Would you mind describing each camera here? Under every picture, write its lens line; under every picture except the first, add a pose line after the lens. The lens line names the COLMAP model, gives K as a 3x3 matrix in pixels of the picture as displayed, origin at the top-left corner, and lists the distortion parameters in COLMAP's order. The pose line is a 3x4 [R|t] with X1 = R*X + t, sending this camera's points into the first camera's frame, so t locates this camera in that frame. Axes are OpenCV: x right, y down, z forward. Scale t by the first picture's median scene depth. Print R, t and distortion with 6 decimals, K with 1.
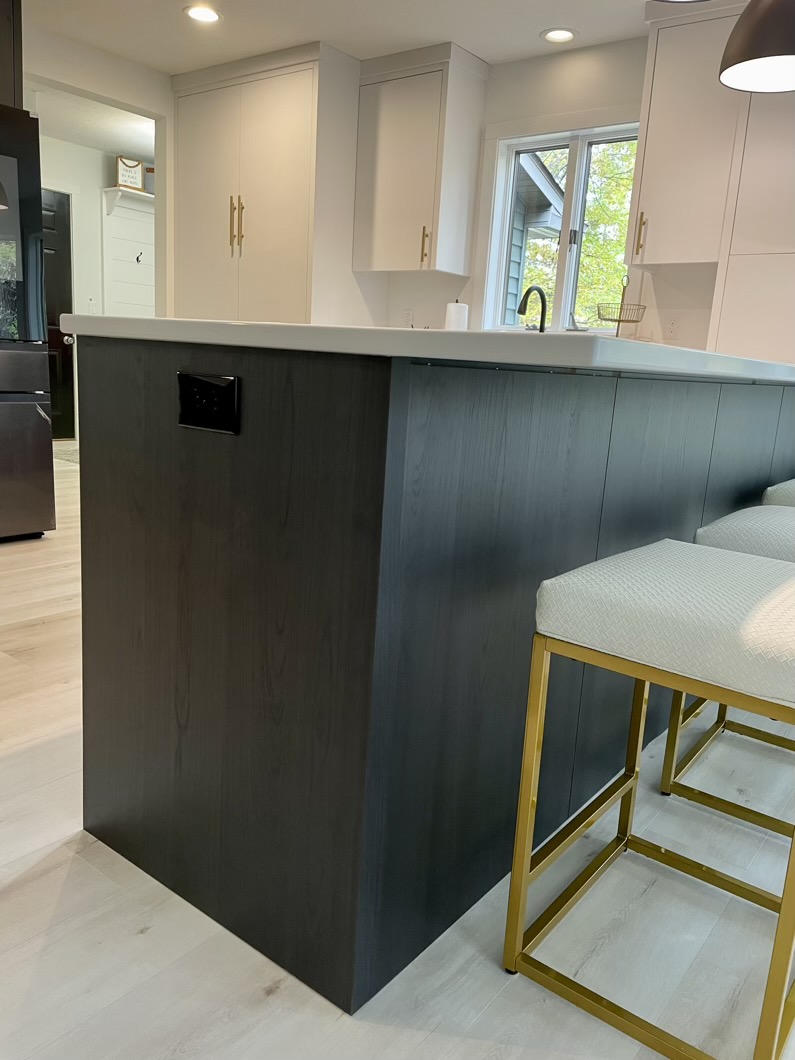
lens RADIAL K [[802.3, 0, 397.5], [0, 802.3, 530.0], [0, 0, 1]] dist [0.102363, -0.134347]
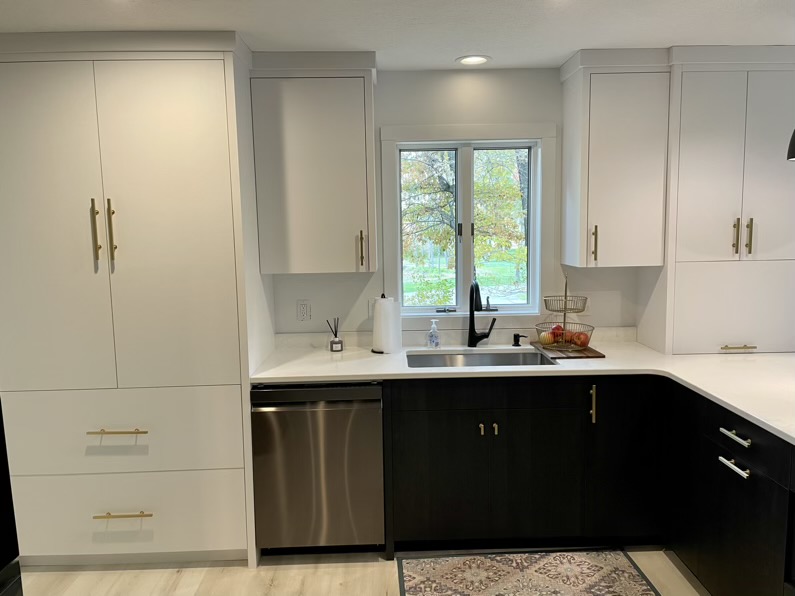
lens RADIAL K [[601.7, 0, 397.5], [0, 601.7, 298.0], [0, 0, 1]] dist [0.102363, -0.134347]
pose [[0.774238, -0.152335, 0.614288, -0.387938], [0.195073, 0.980785, -0.002646, -0.289879], [-0.602082, 0.121880, 0.789077, 0.429435]]
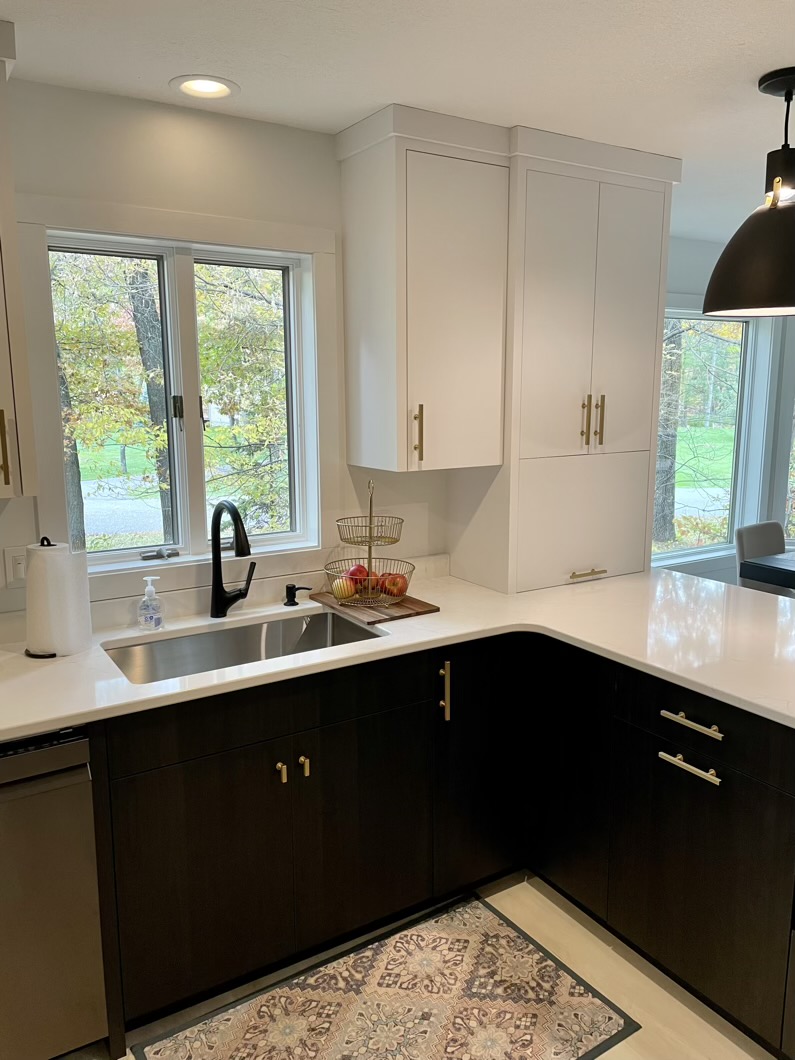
lens RADIAL K [[802.3, 0, 397.5], [0, 802.3, 530.0], [0, 0, 1]] dist [0.102363, -0.134347]
pose [[0.343941, -0.226781, 0.911194, -0.319768], [0.218295, 0.963121, 0.157307, -0.338258], [-0.913264, 0.144805, 0.380762, 0.649390]]
